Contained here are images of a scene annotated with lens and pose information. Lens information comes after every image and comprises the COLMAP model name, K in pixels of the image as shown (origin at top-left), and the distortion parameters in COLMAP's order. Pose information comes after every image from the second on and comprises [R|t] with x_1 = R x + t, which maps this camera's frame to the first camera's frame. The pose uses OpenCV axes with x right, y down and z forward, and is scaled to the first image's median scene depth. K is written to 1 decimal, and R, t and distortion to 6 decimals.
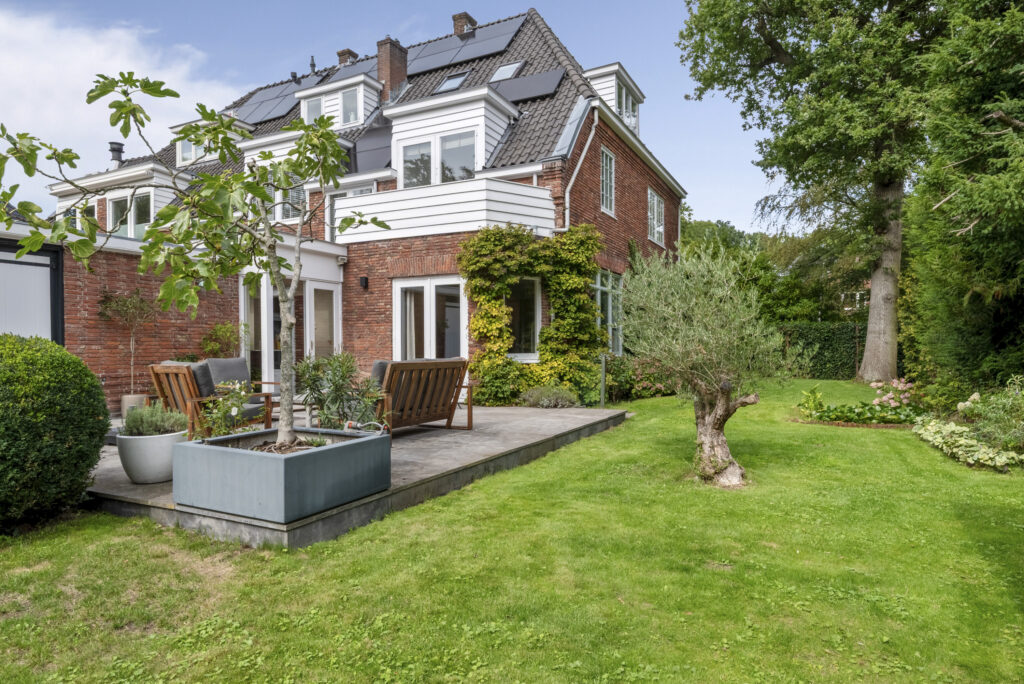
lens RADIAL K [[612.9, 0, 515.5], [0, 612.9, 353.4], [0, 0, 1]] dist [-0.005915, -0.000302]
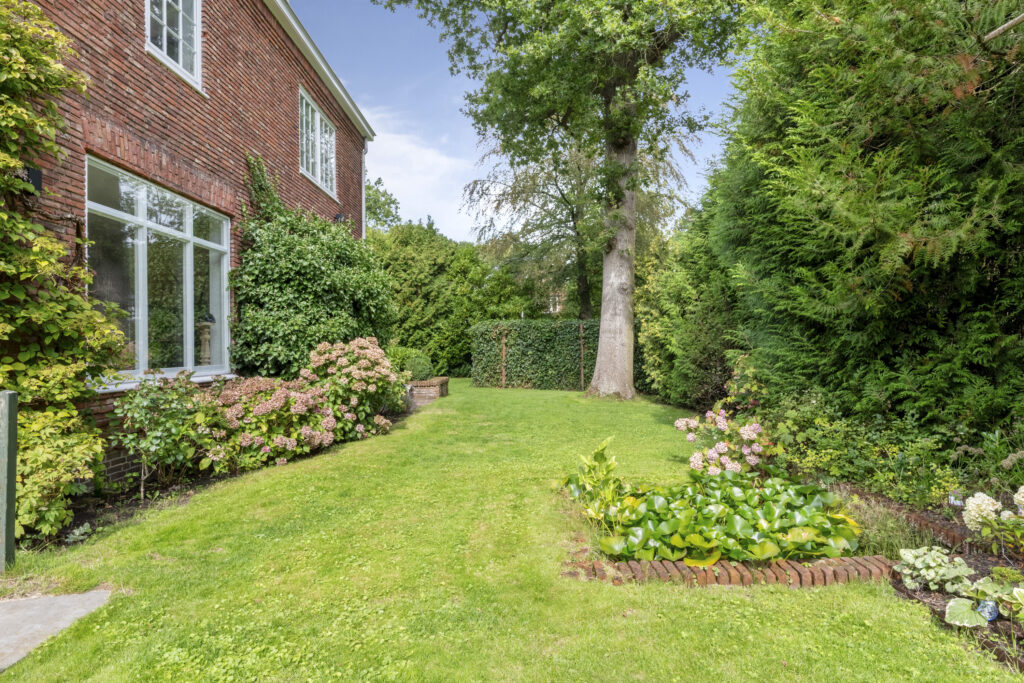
lens RADIAL K [[574.4, 0, 512.0], [0, 574.4, 341.5], [0, 0, 1]] dist [-0.006654, -0.000713]
pose [[0.896024, -0.002028, 0.444002, 0.197522], [0.012128, 0.999728, -0.019909, -0.011103], [-0.443841, 0.023224, 0.895805, 0.531513]]
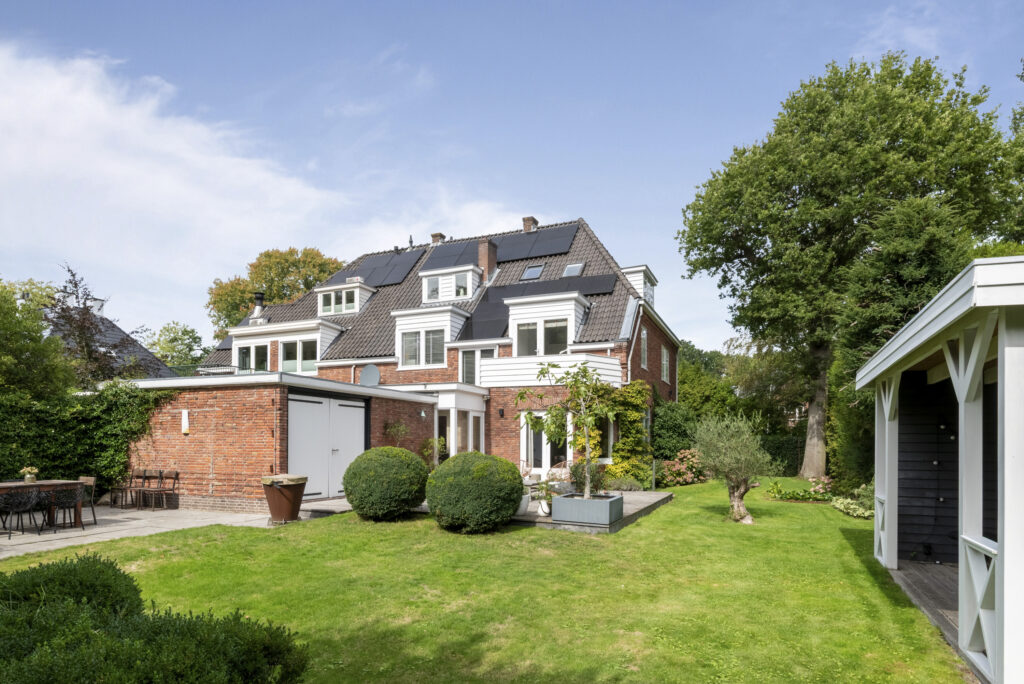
lens RADIAL K [[566.6, 0, 513.4], [0, 566.6, 432.6], [0, 0, 1]] dist [-0.002093, -0.000351]
pose [[0.998733, 0.015979, 0.047728, -0.269240], [-0.014602, 0.999471, -0.029051, -0.018631], [-0.048167, 0.028317, 0.998438, -0.456123]]
